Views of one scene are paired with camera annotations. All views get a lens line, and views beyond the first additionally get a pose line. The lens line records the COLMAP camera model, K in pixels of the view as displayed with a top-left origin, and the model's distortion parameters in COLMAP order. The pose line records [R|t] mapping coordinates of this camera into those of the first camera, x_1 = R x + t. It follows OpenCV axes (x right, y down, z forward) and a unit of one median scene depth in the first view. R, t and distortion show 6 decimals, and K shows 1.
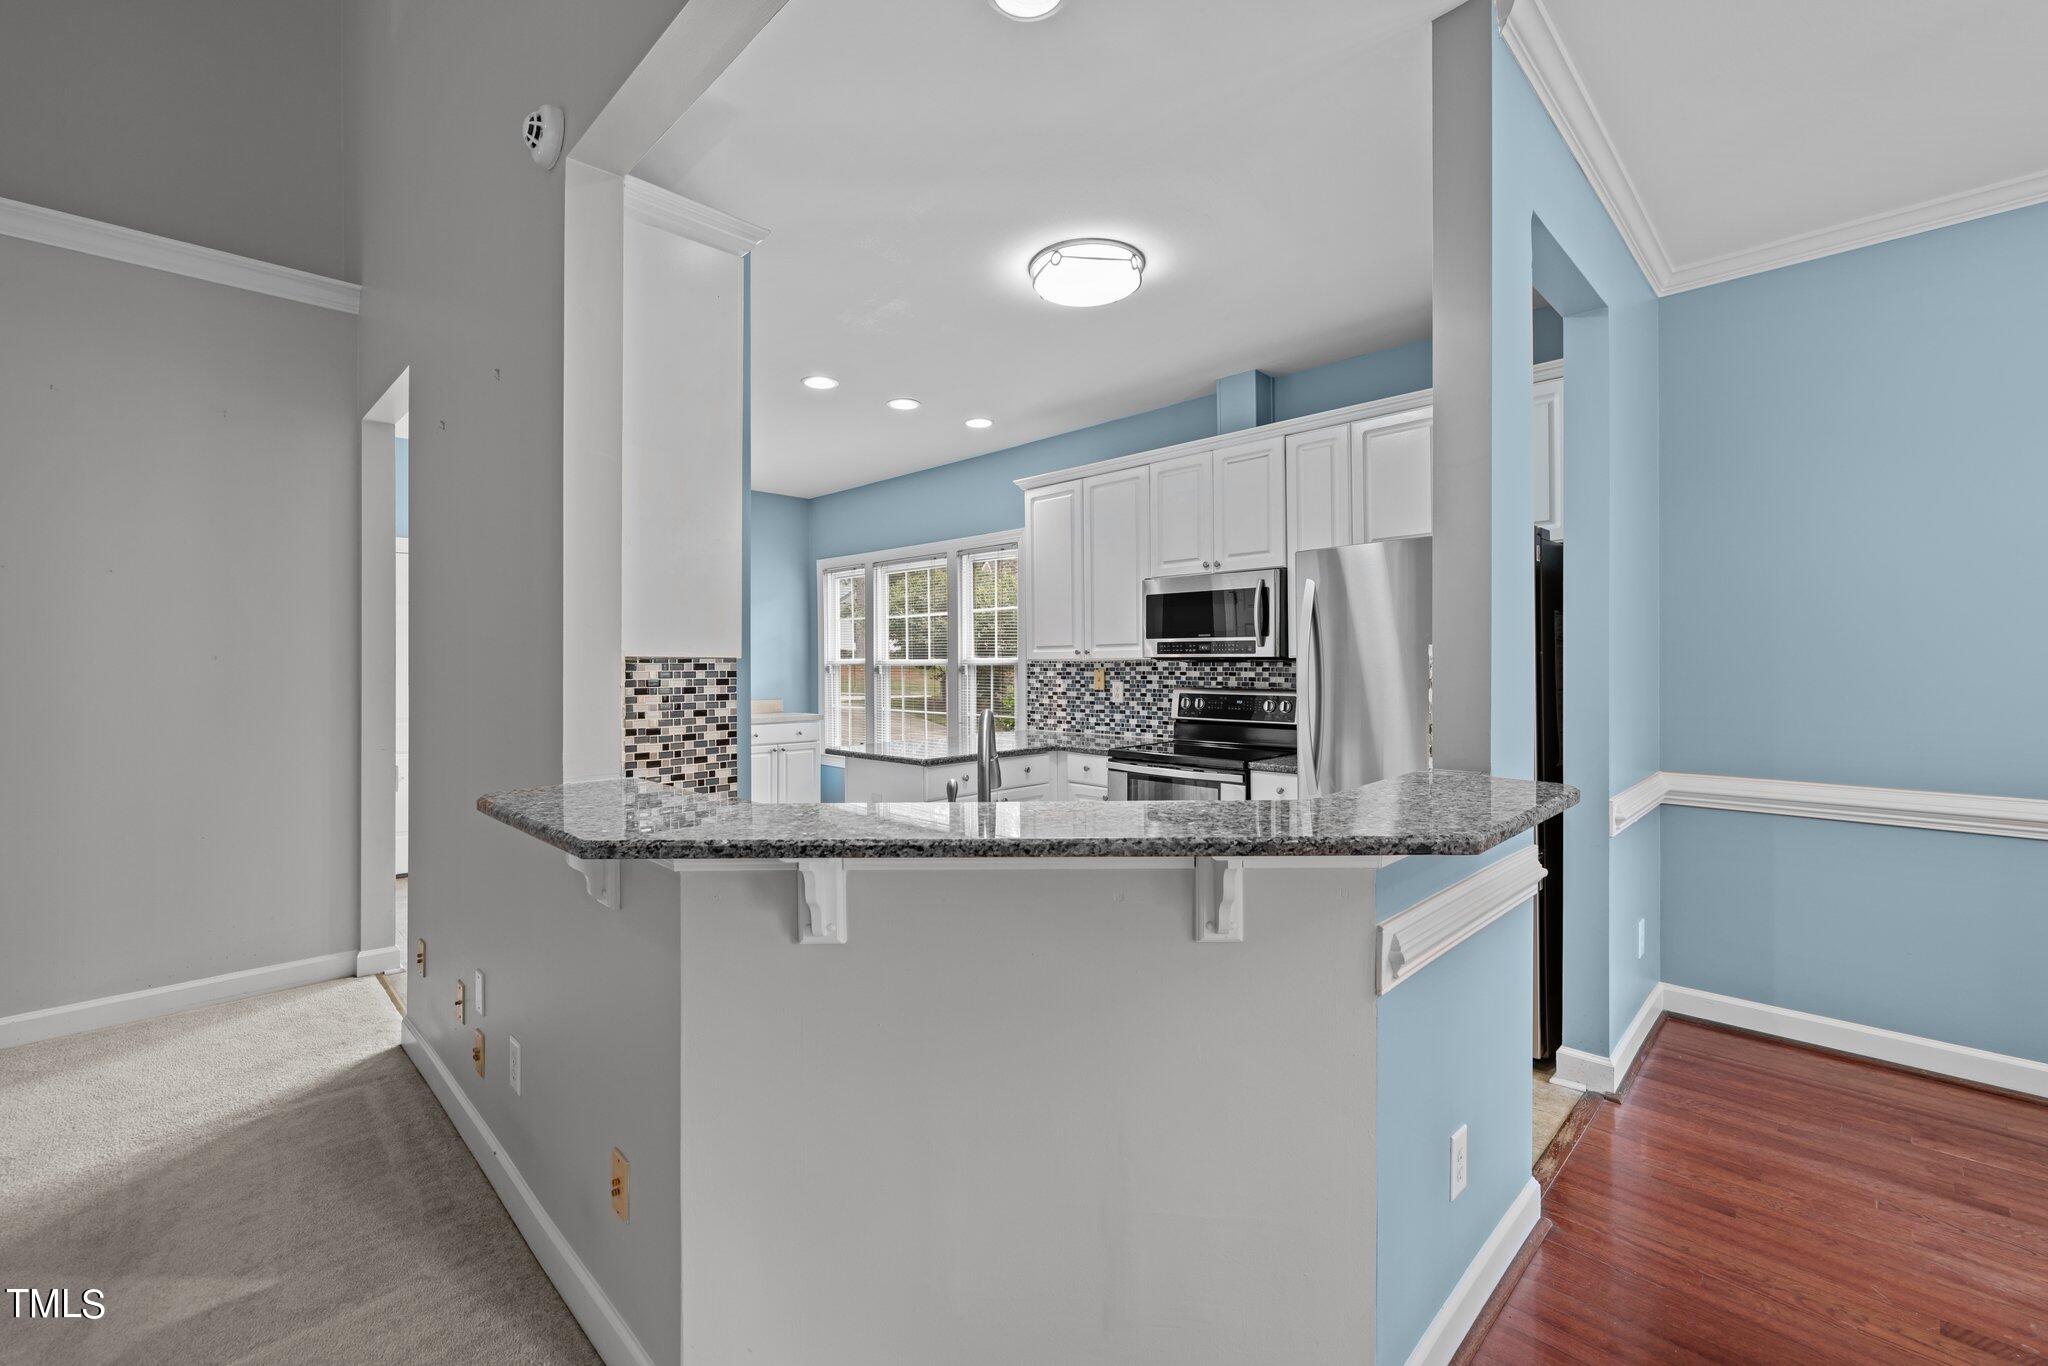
lens RADIAL K [[860.2, 0, 1018.8], [0, 860.2, 681.9], [0, 0, 1]] dist [0.001100, 0.000174]
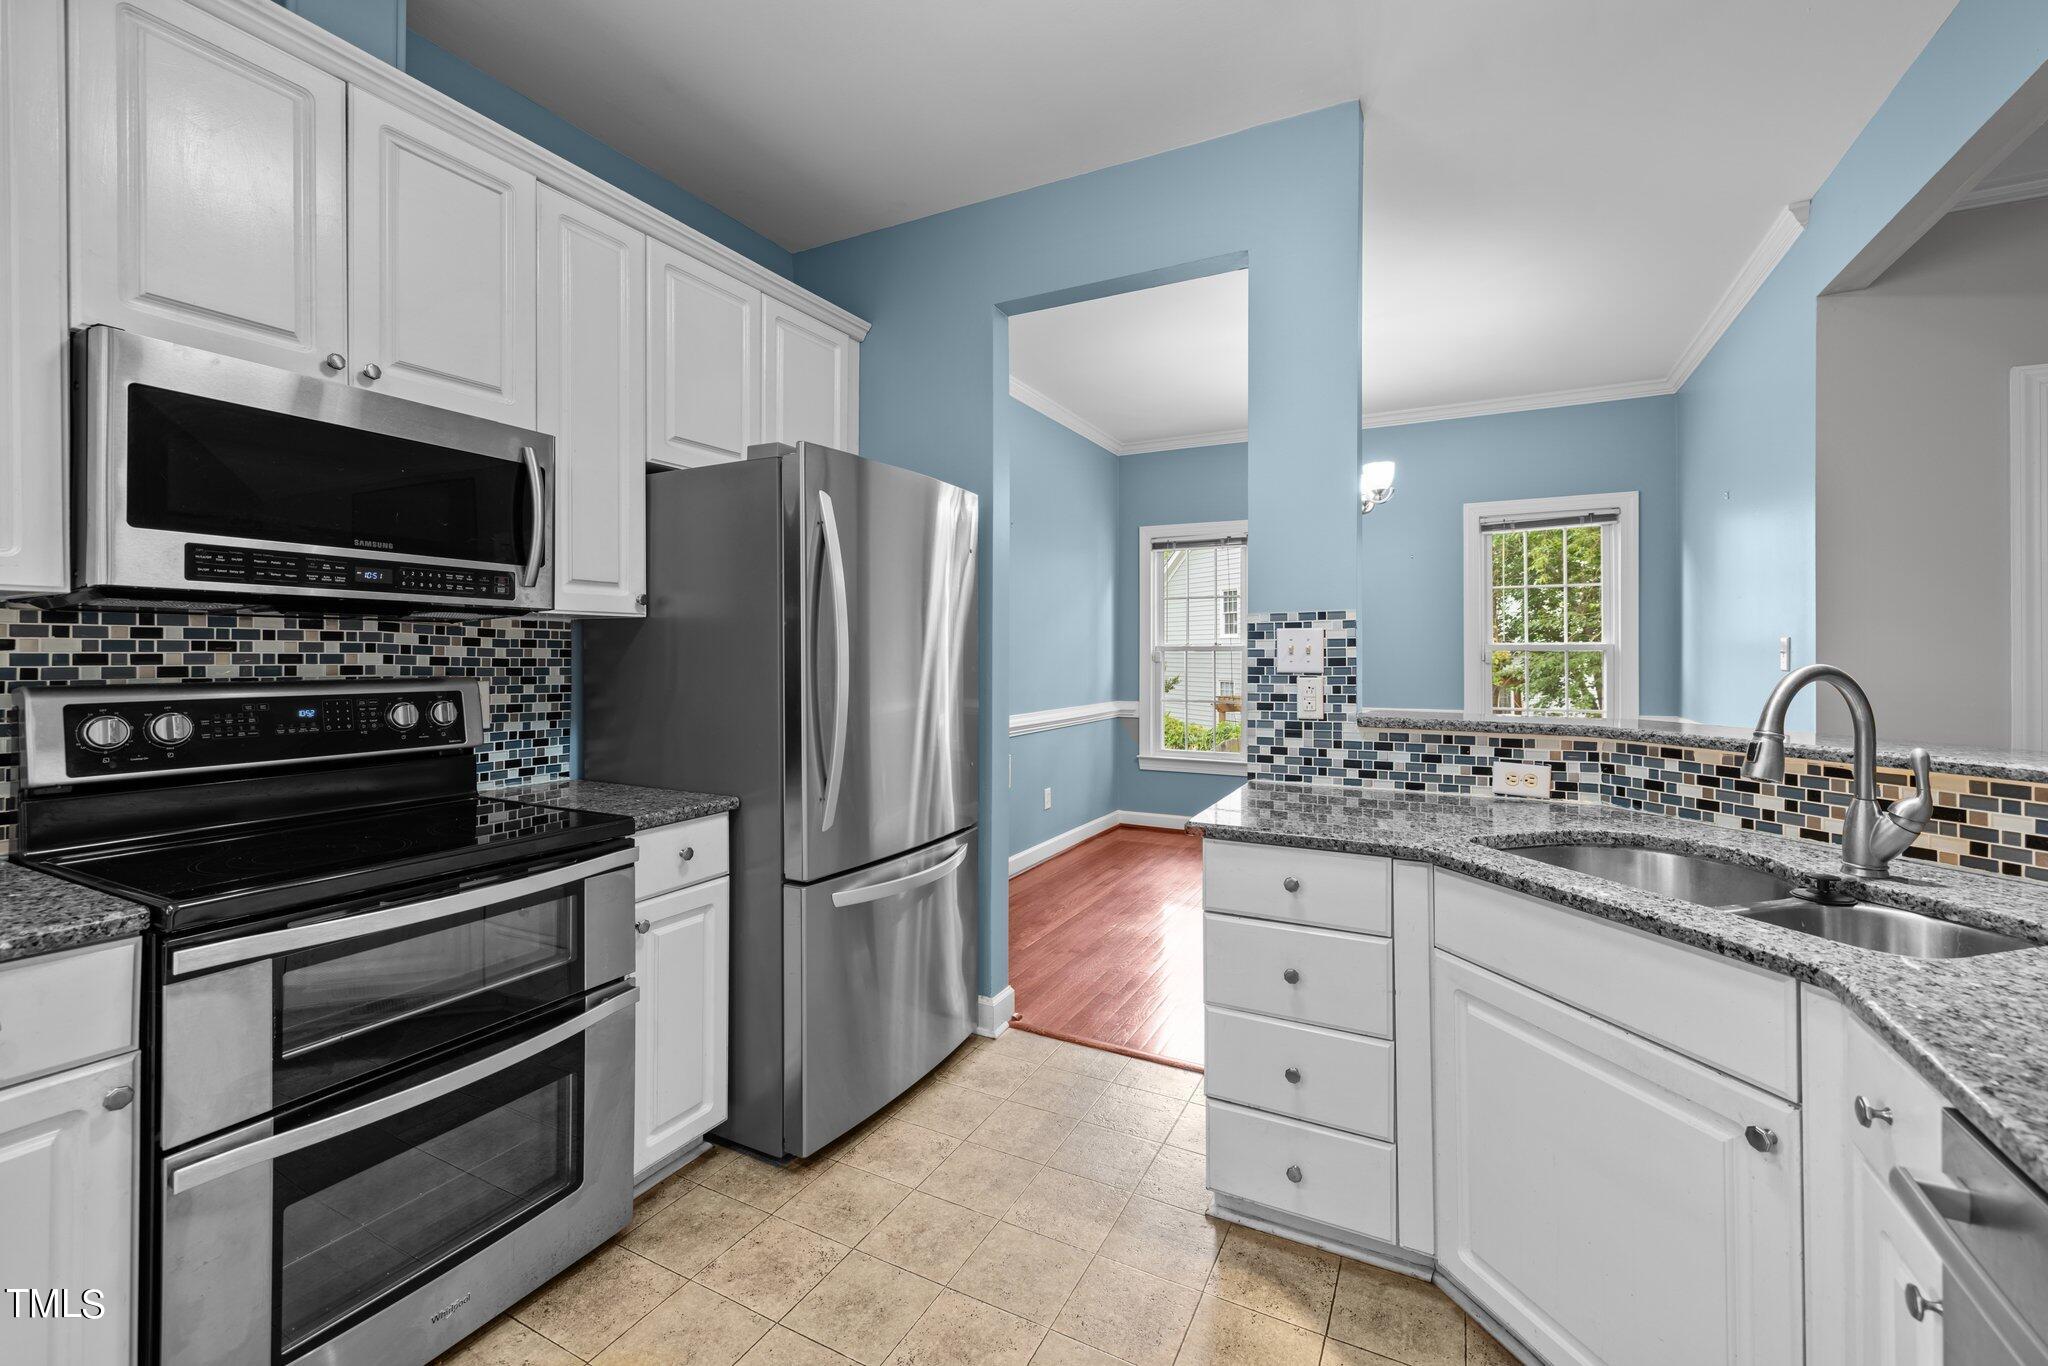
lens RADIAL K [[866.5, 0, 1018.8], [0, 866.5, 653.1], [0, 0, 1]] dist [-0.000448, -0.000169]
pose [[-0.295793, 0.007577, 0.955222, -0.218584], [0.023928, 0.999714, -0.000520, 0.002700], [-0.954952, 0.022703, -0.295890, 0.723742]]
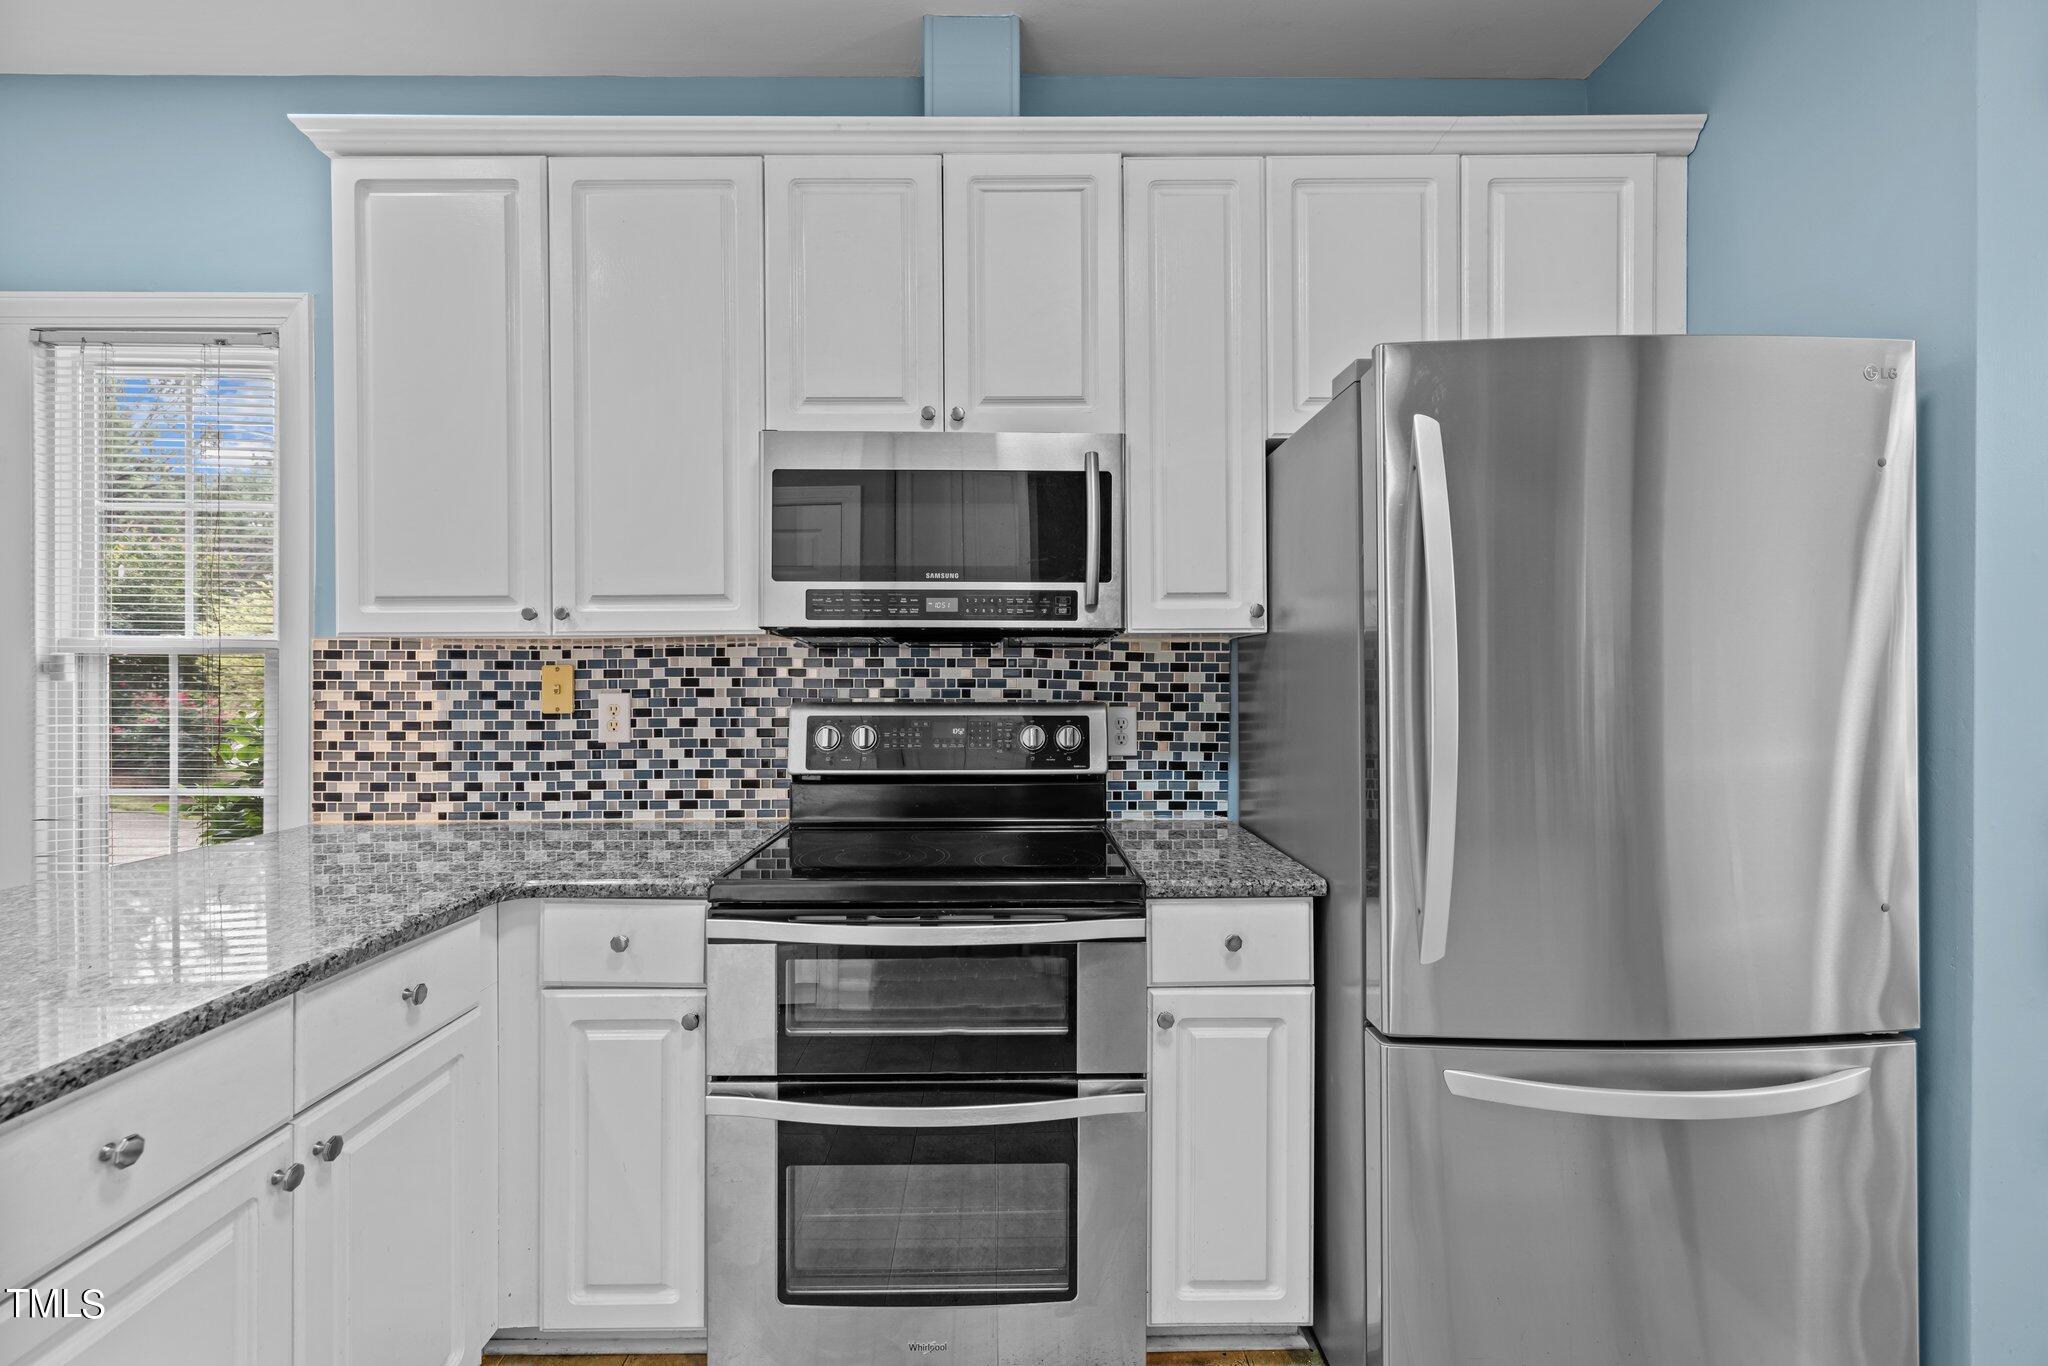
lens RADIAL K [[860.2, 0, 1018.8], [0, 860.2, 681.9], [0, 0, 1]] dist [0.001100, 0.000174]
pose [[0.701362, 0.003393, 0.712797, -0.049435], [0.014109, 0.999727, -0.018642, 0.005228], [-0.712665, 0.023132, 0.701123, 0.588436]]
